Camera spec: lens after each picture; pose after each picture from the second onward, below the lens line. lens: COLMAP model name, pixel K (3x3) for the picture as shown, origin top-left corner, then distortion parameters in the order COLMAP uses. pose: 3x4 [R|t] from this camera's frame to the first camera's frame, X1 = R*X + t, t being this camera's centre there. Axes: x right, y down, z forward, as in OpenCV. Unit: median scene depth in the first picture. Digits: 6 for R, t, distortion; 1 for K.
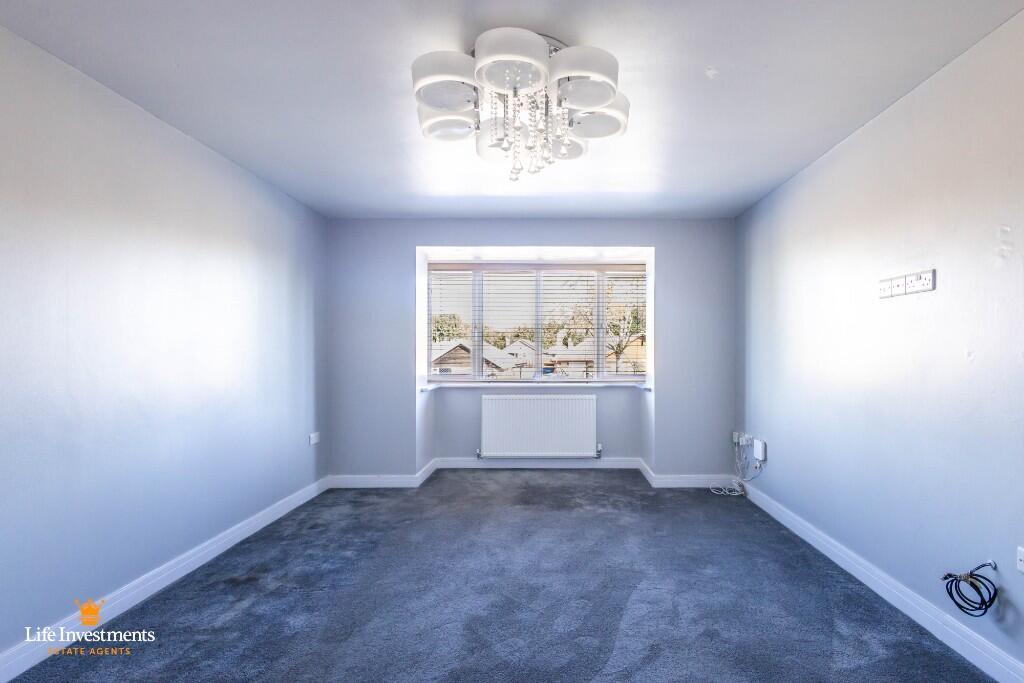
lens RADIAL K [[478.0, 0, 513.3], [0, 478.0, 365.7], [0, 0, 1]] dist [0.003682, 0.000201]
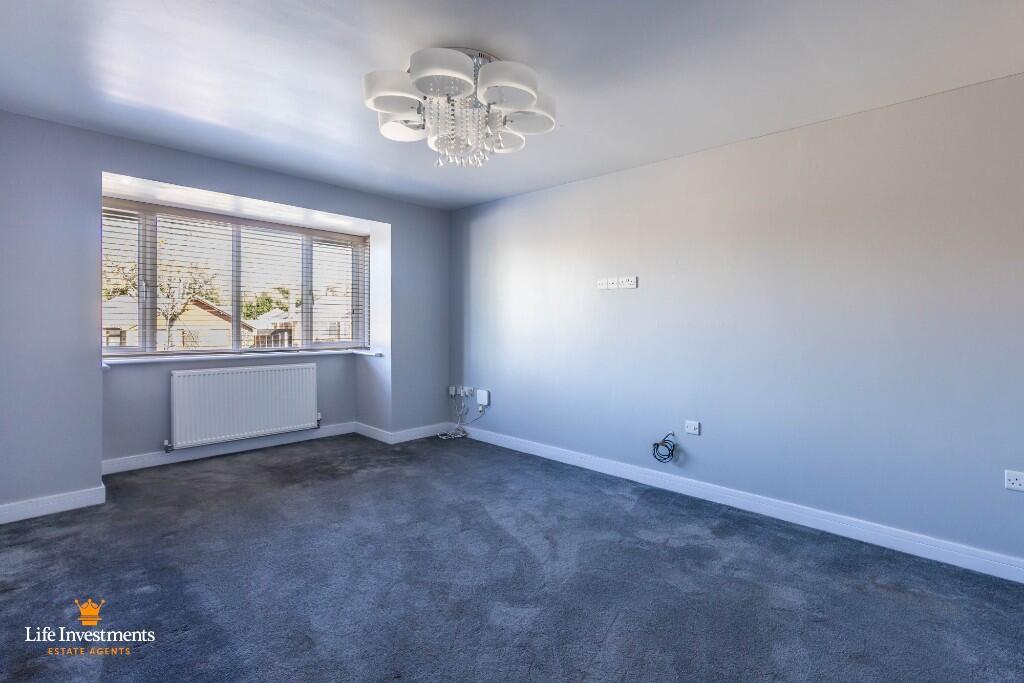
lens RADIAL K [[473.3, 0, 513.1], [0, 473.3, 329.7], [0, 0, 1]] dist [0.003449, -0.000271]
pose [[0.690949, -0.003640, 0.722894, -0.372121], [0.008341, 0.999961, -0.002936, -0.001697], [-0.722856, 0.008058, 0.690952, 0.062897]]
